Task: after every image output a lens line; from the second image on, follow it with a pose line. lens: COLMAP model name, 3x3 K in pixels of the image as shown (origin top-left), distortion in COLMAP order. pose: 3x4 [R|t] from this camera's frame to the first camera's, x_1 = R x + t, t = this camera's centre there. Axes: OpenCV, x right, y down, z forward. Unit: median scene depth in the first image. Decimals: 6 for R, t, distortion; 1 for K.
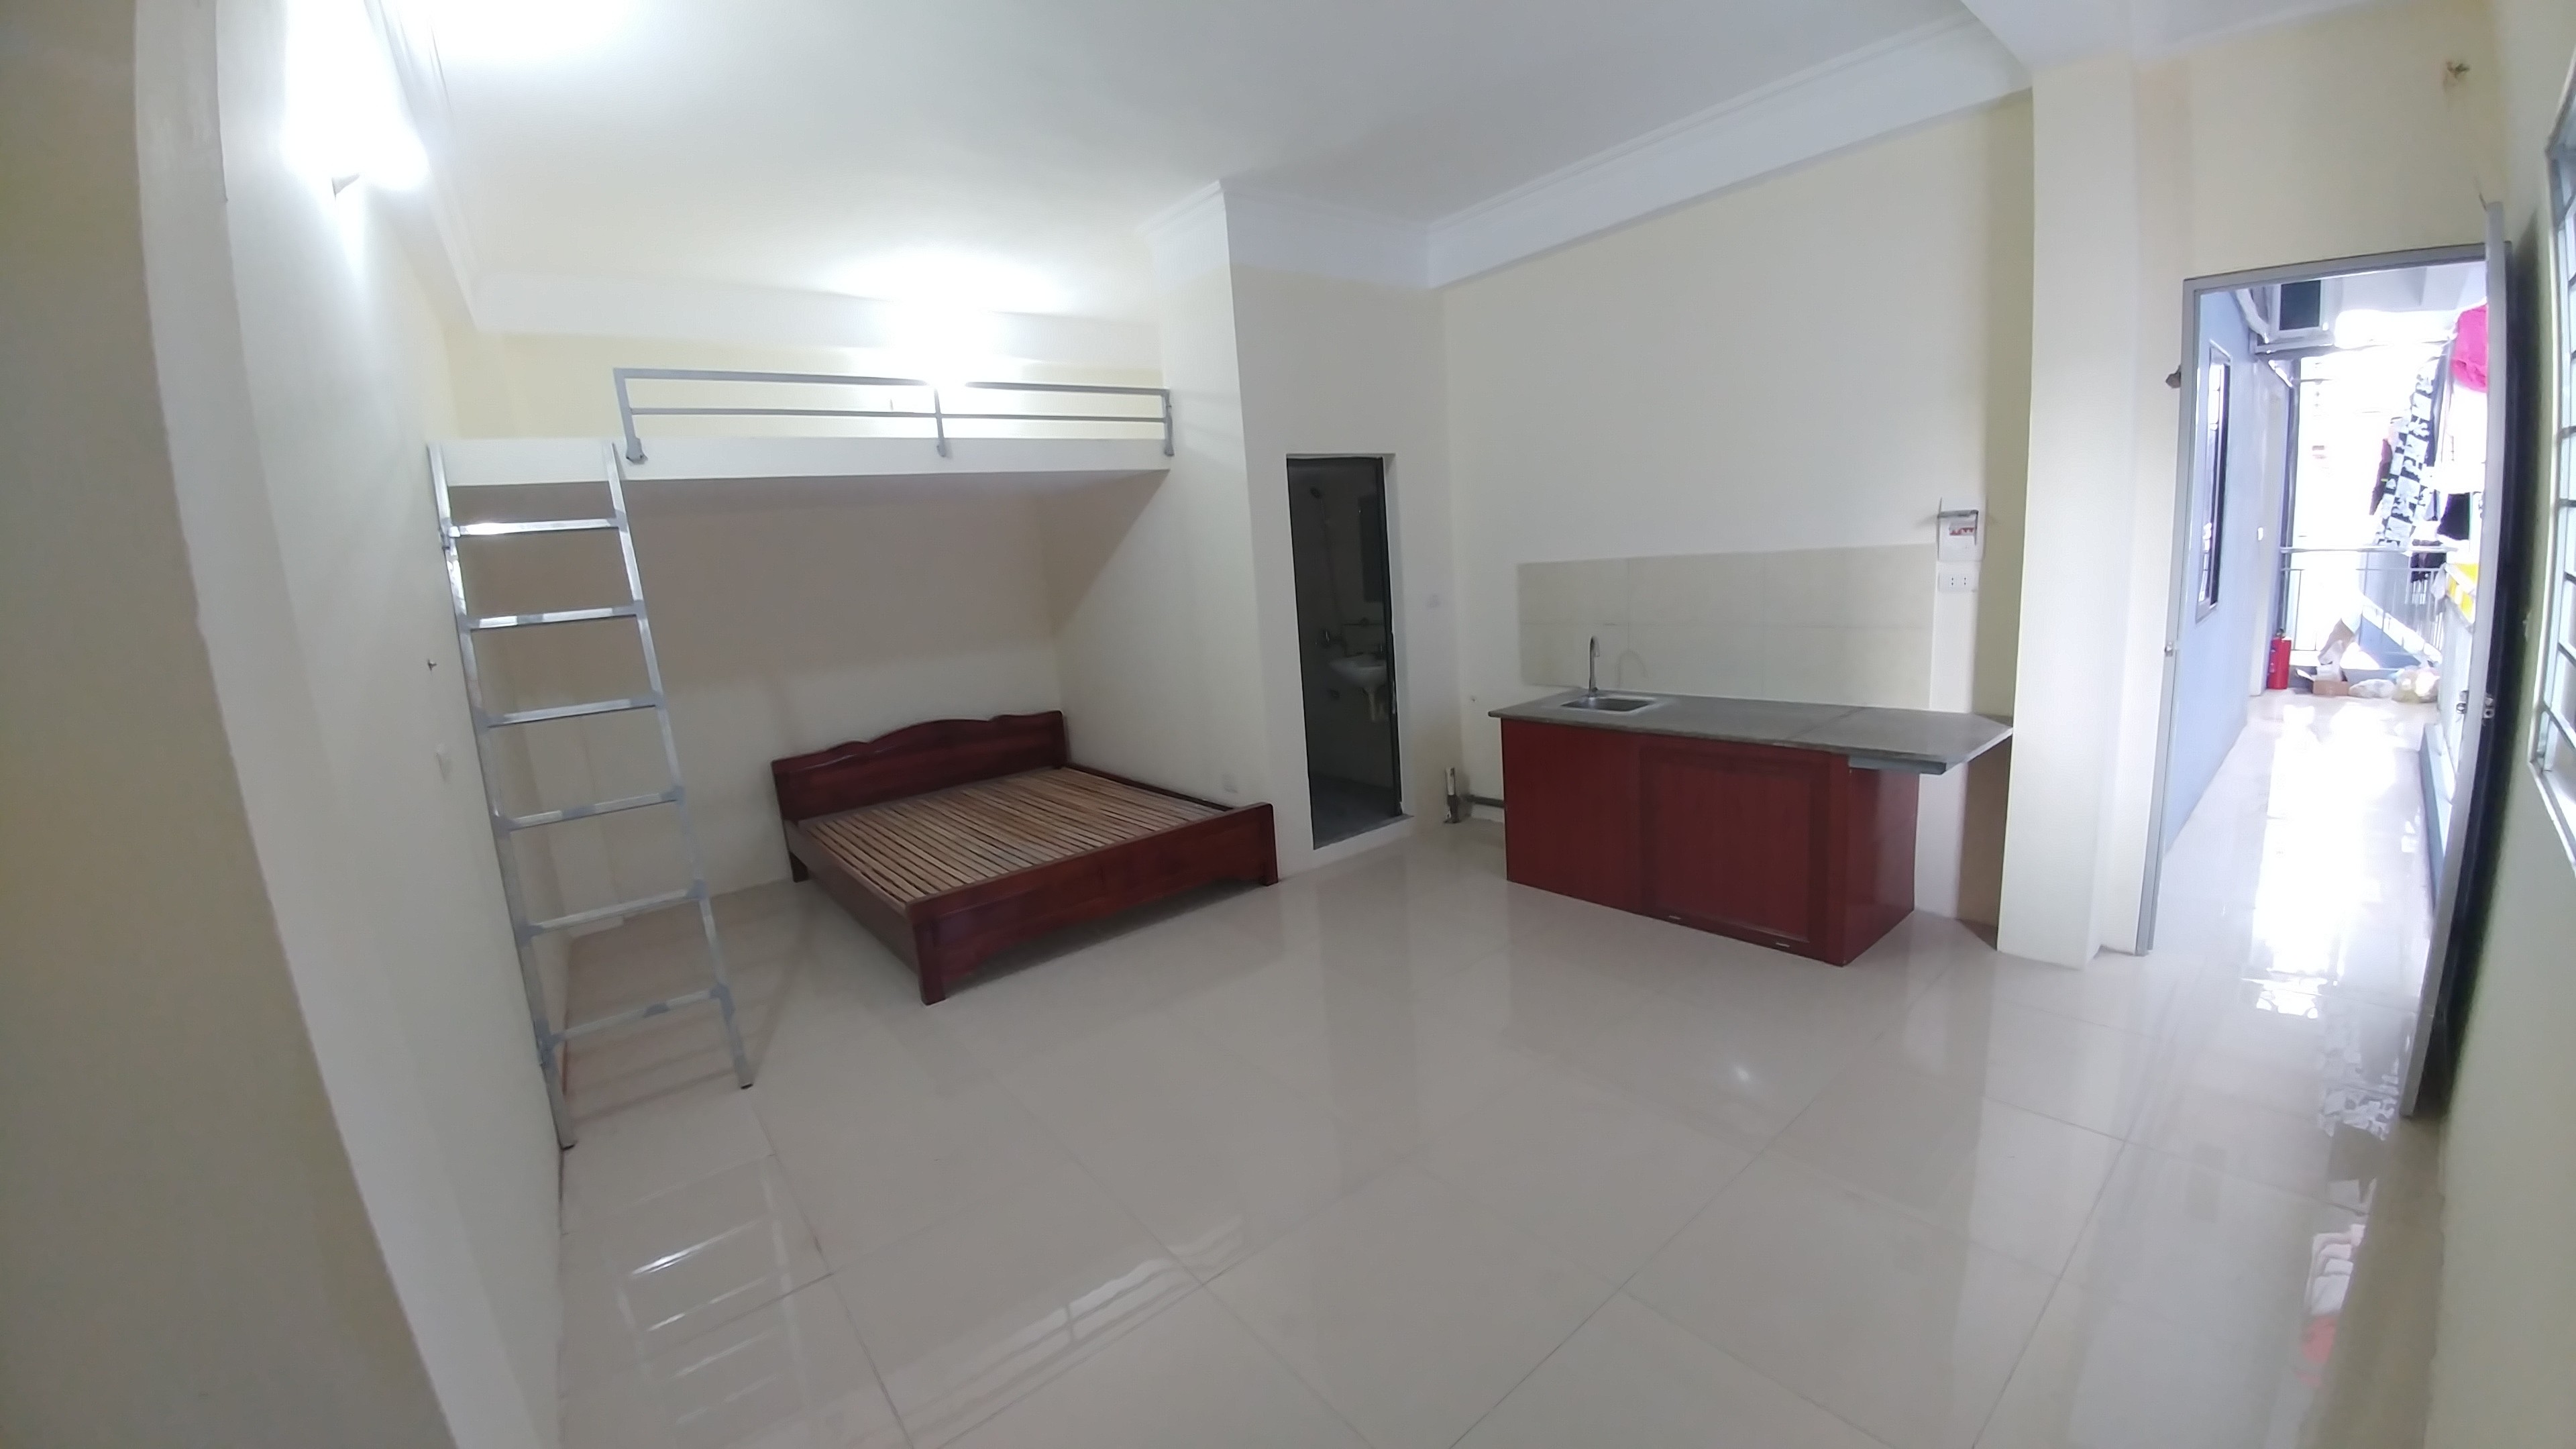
lens RADIAL K [[952.6, 0, 1274.3], [0, 952.6, 731.9], [0, 0, 1]] dist [-0.016278, -0.018560]
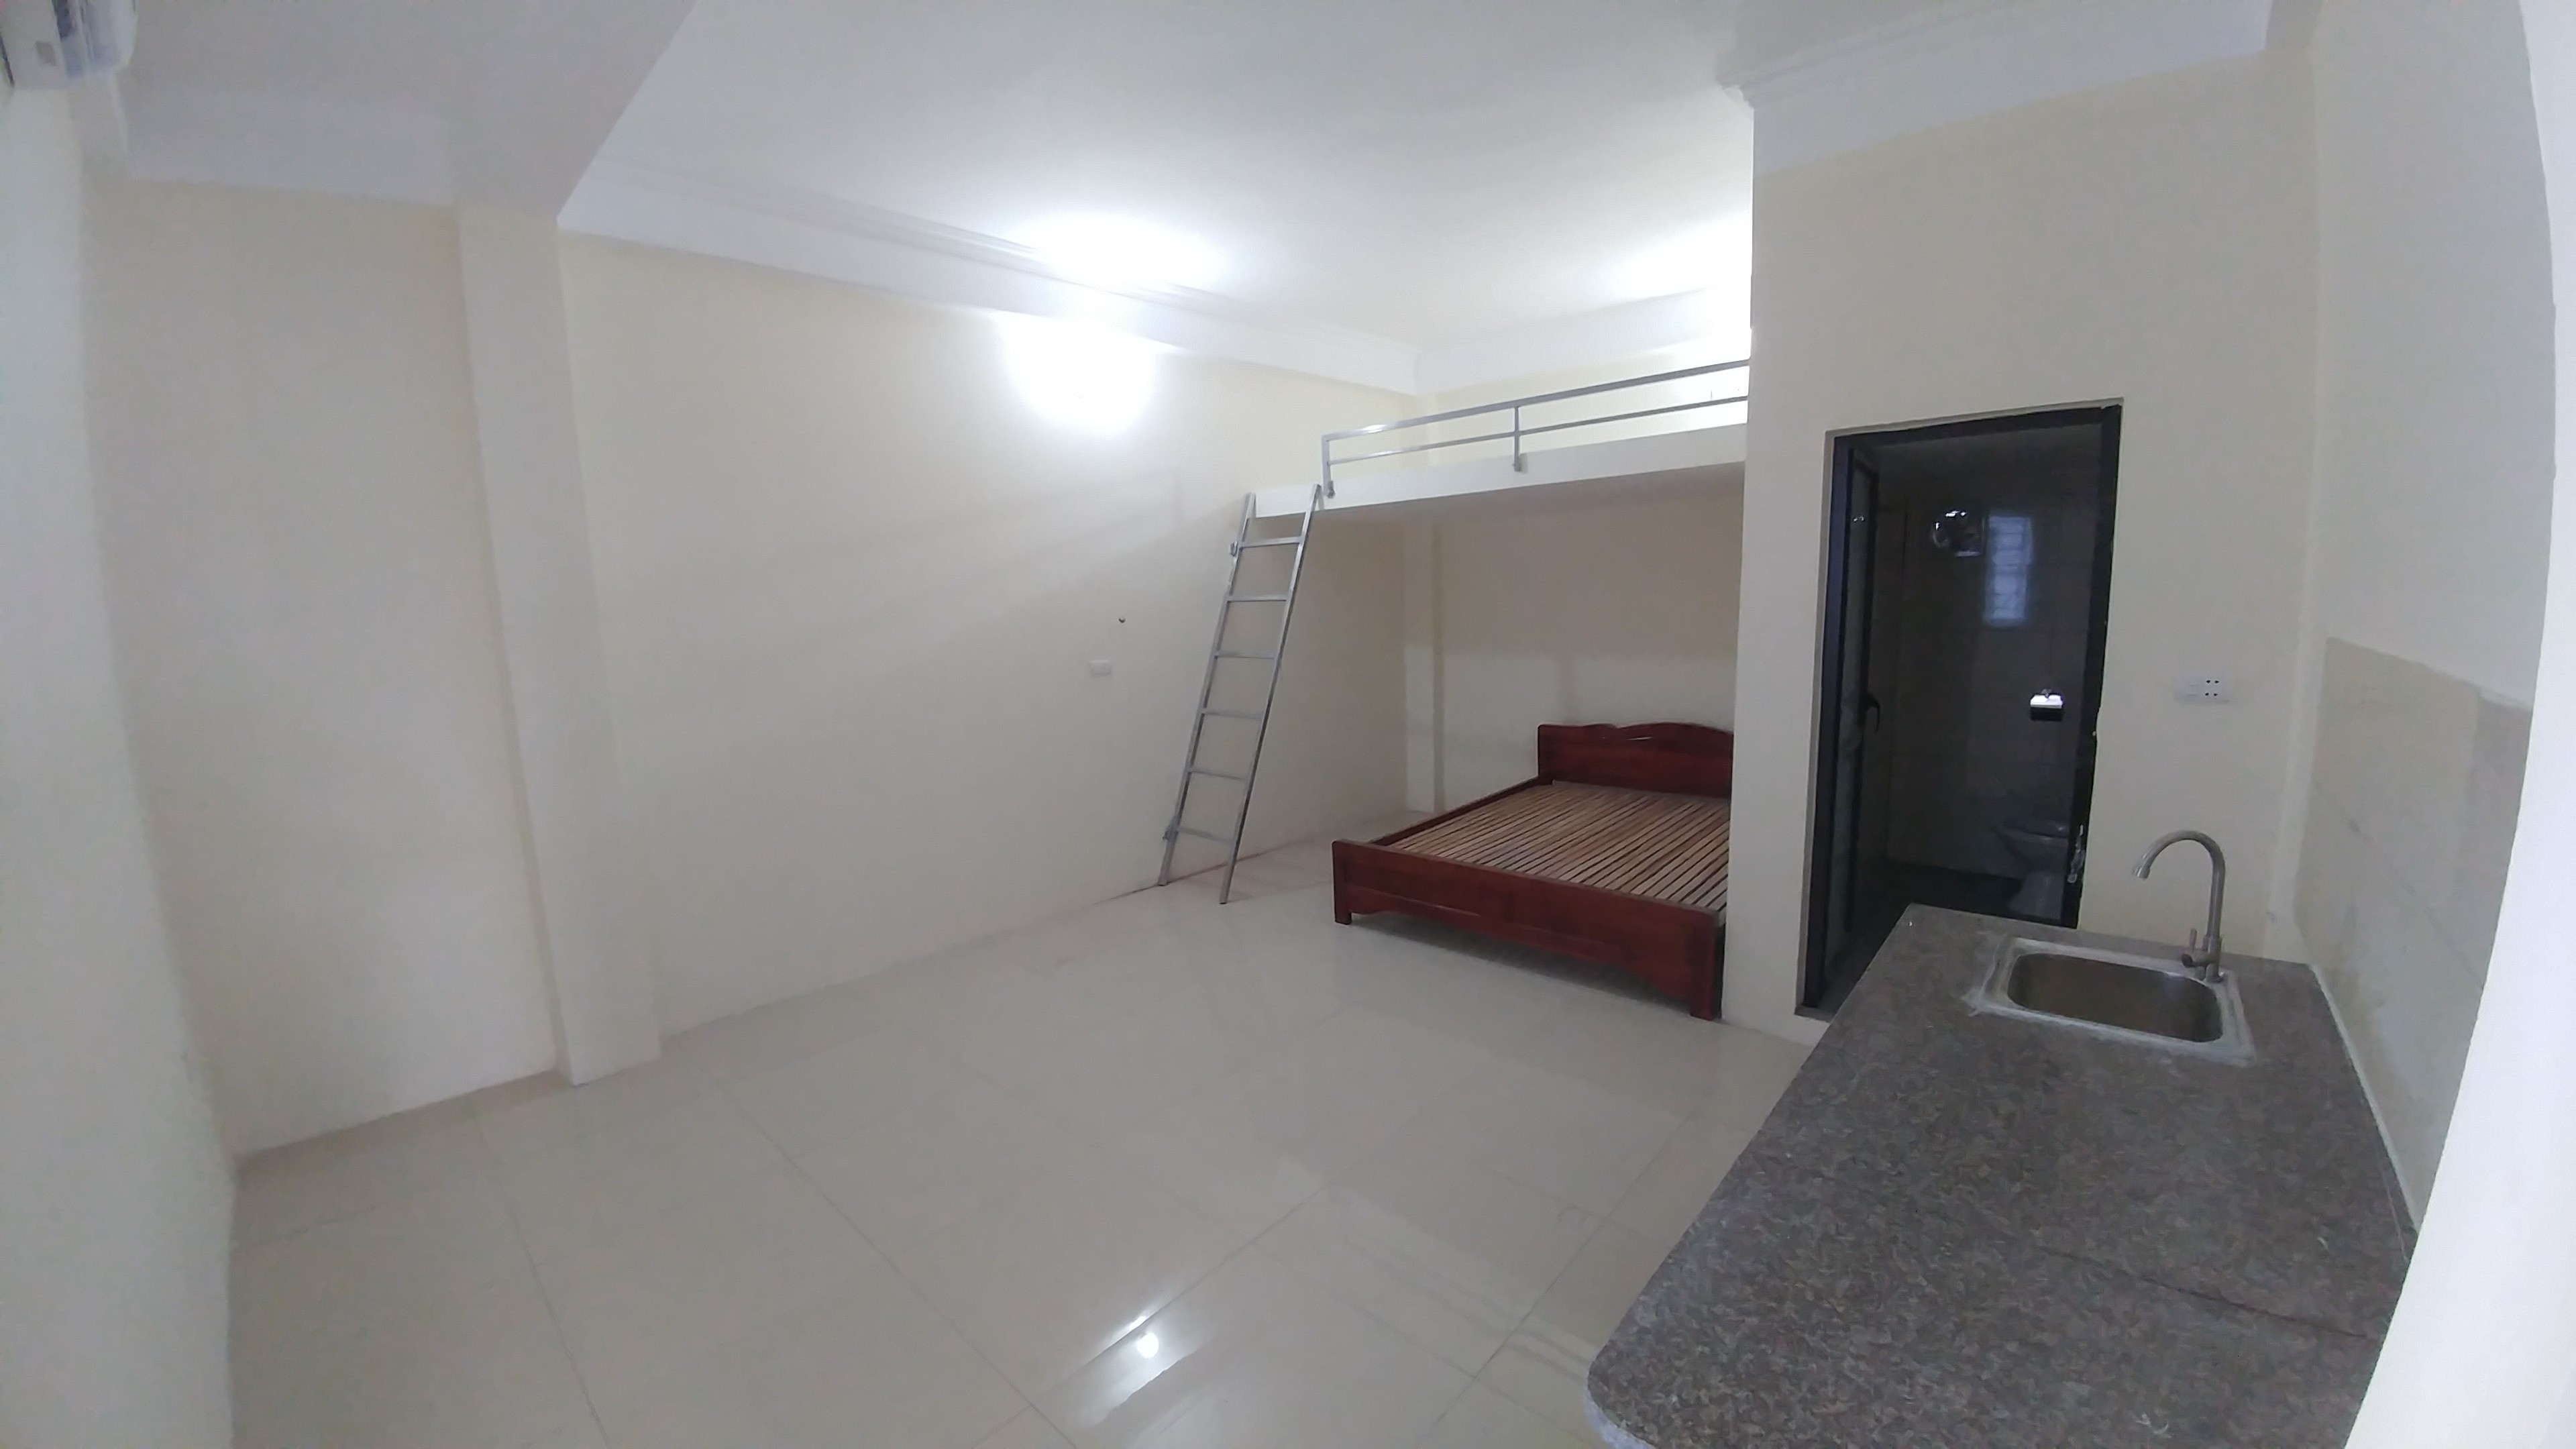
lens RADIAL K [[952.6, 0, 1274.3], [0, 952.6, 731.9], [0, 0, 1]] dist [-0.016278, -0.018560]
pose [[0.149607, 0.218347, -0.964335, 0.638934], [-0.152973, 0.968680, 0.195599, -0.157200], [0.976840, 0.118254, 0.178323, 0.521978]]
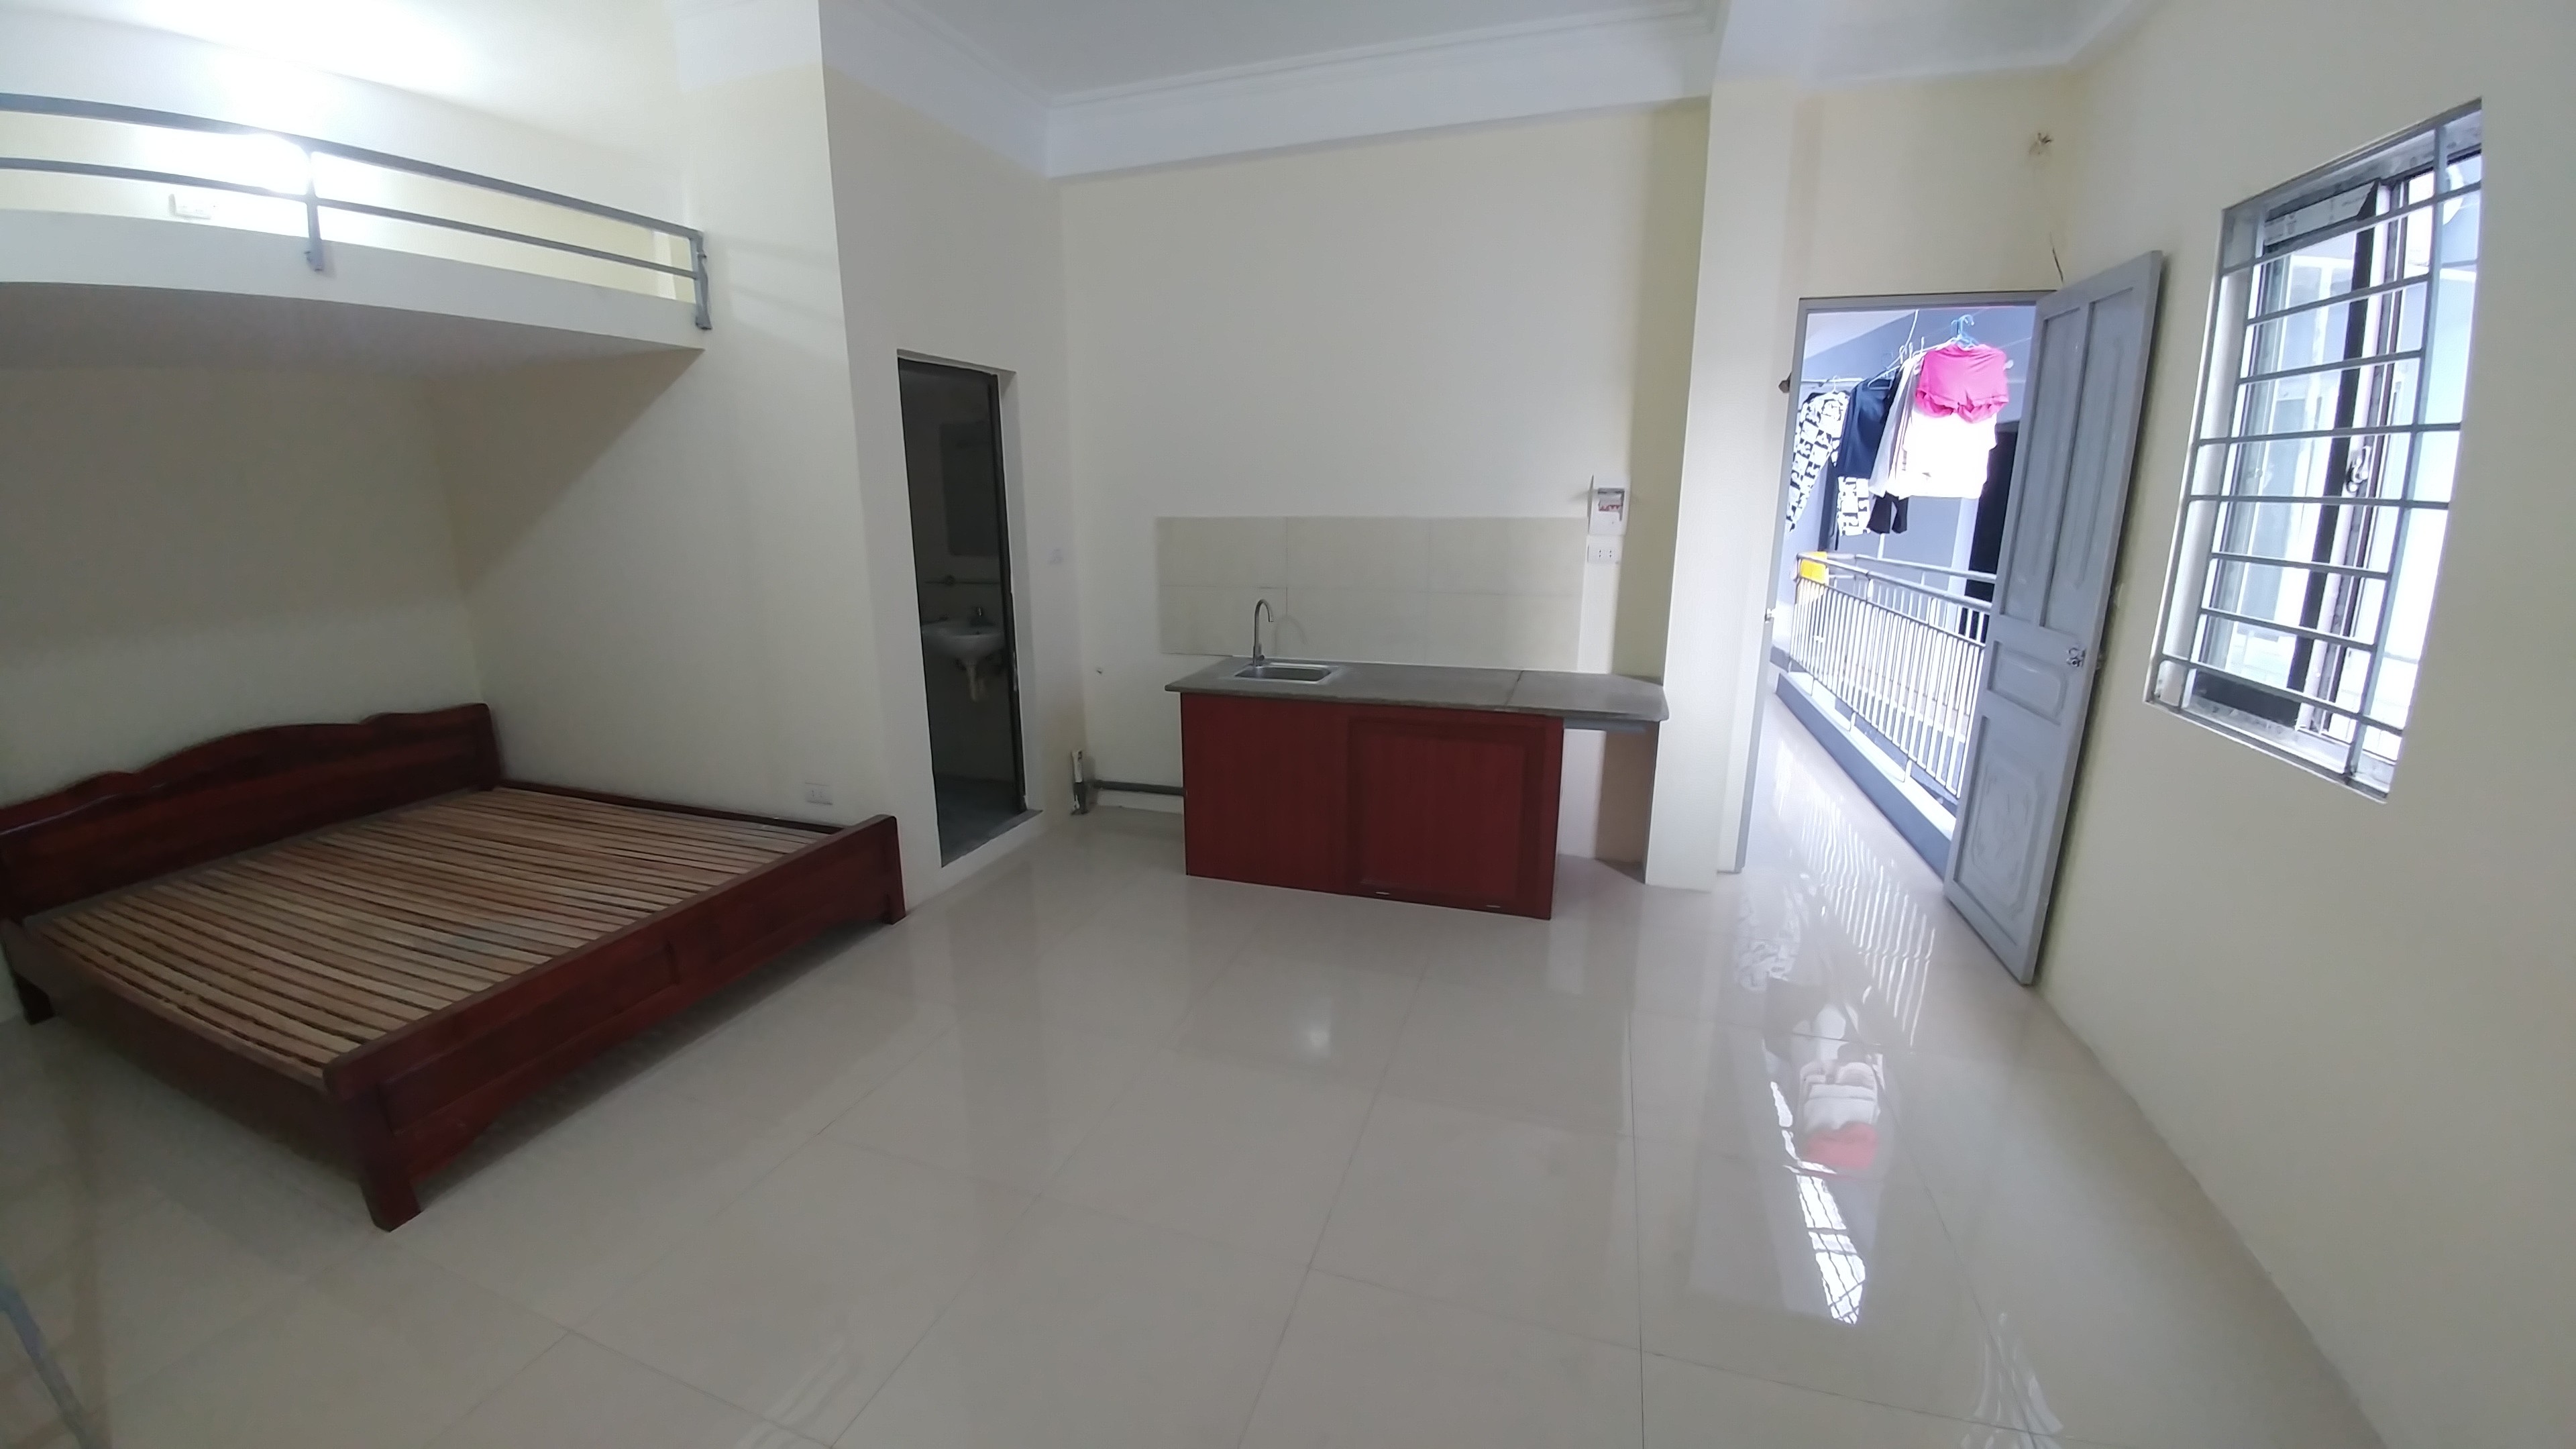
lens RADIAL K [[952.6, 0, 1274.3], [0, 952.6, 731.9], [0, 0, 1]] dist [-0.016278, -0.018560]
pose [[0.840315, -0.055345, 0.539266, -0.155426], [0.038195, 0.998347, 0.042943, -0.011915], [-0.540752, -0.015488, 0.841040, 0.209453]]
